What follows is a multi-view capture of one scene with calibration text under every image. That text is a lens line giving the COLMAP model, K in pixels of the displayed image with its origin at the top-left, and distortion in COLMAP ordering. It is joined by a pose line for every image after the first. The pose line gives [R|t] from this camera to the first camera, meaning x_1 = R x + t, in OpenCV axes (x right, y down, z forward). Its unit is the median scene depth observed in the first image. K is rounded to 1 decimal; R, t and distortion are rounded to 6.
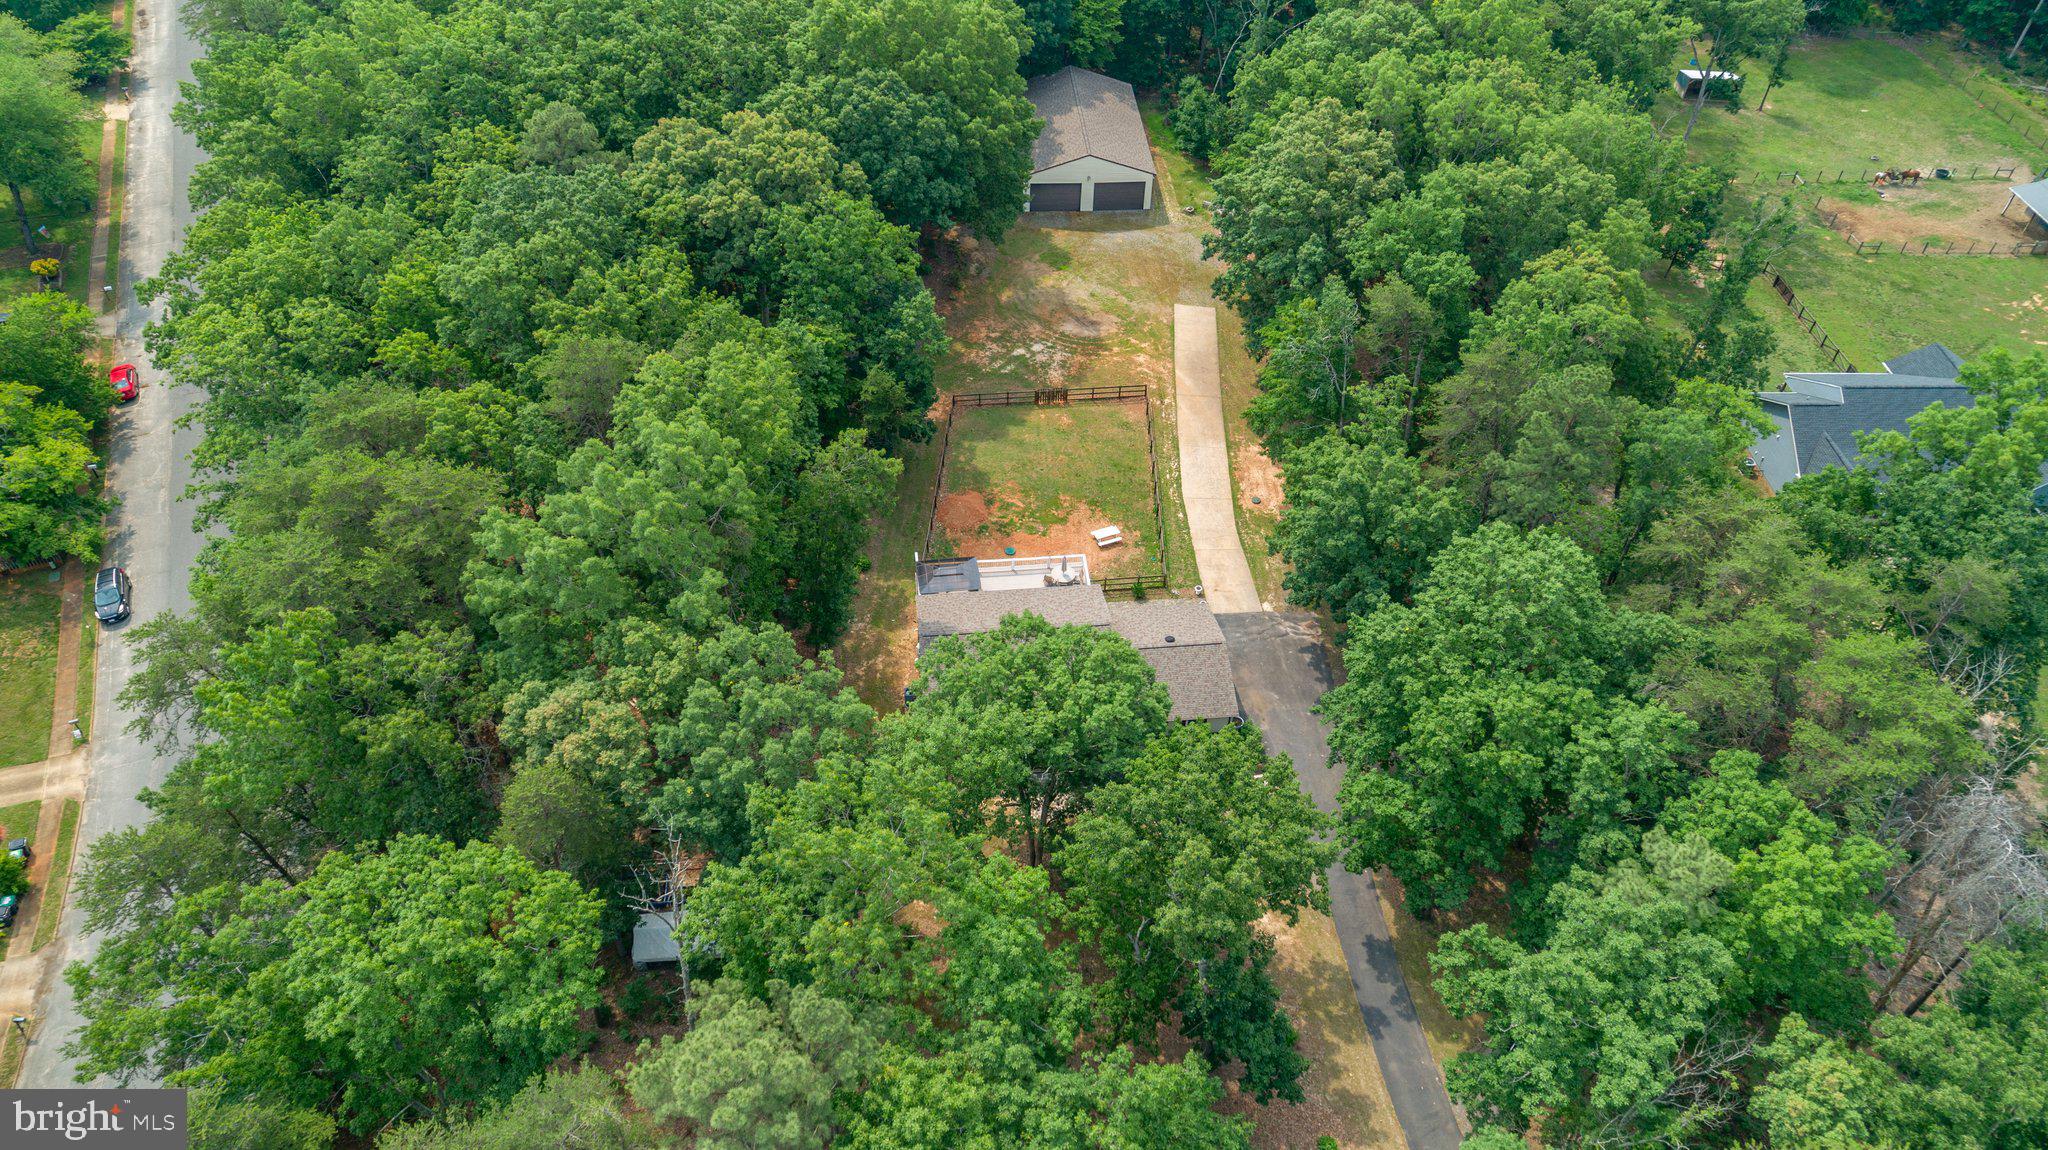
lens RADIAL K [[1434.4, 0, 1024.0], [0, 1434.4, 575.0], [0, 0, 1]] dist [-0.007289, -0.000562]
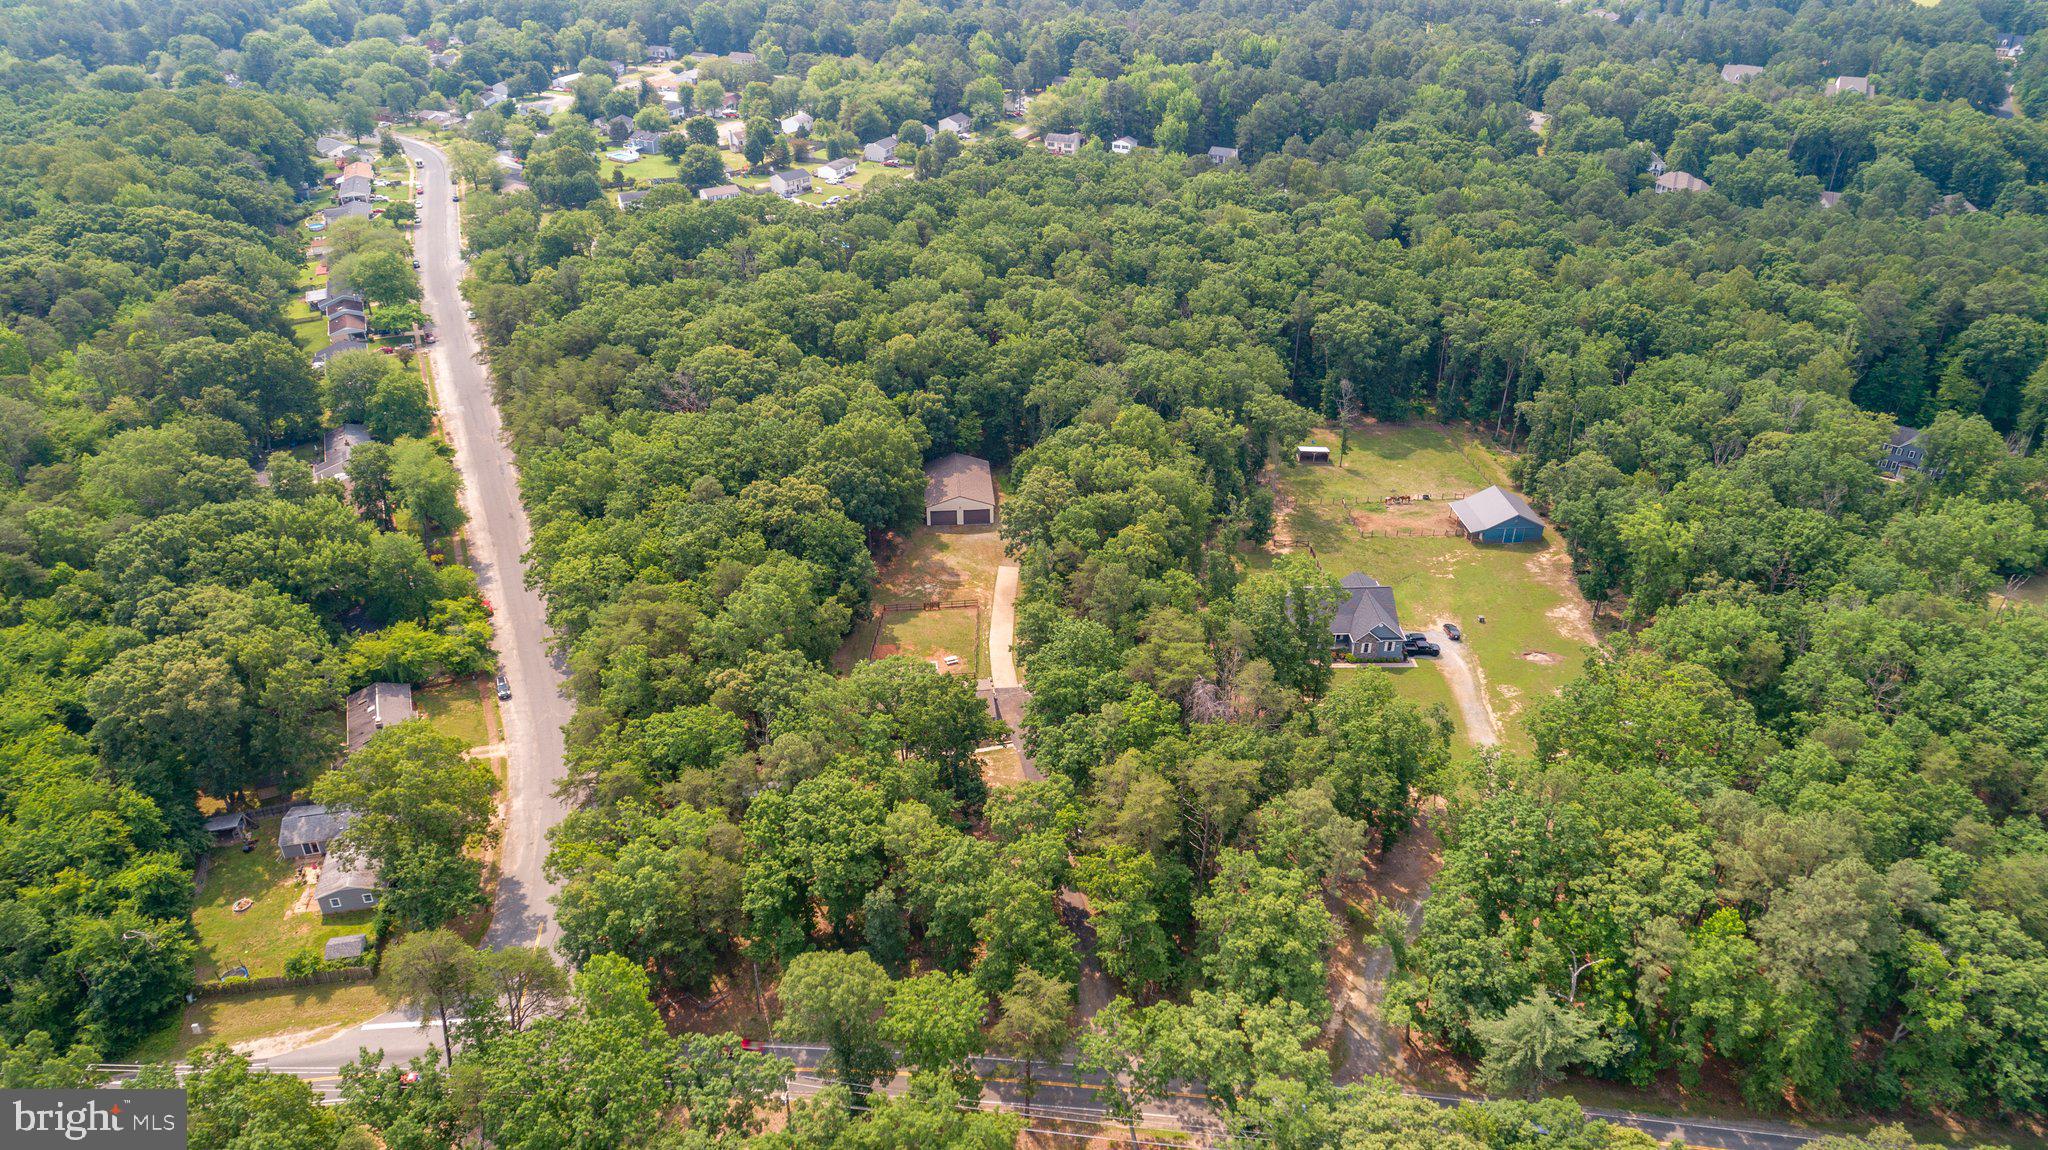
lens RADIAL K [[1434.4, 0, 1024.0], [0, 1434.4, 575.0], [0, 0, 1]] dist [-0.007289, -0.000562]
pose [[0.999783, -0.020720, -0.001914, 0.177681], [0.019610, 0.968988, -0.246328, 0.391915], [0.006959, 0.246237, 0.969185, -1.157472]]
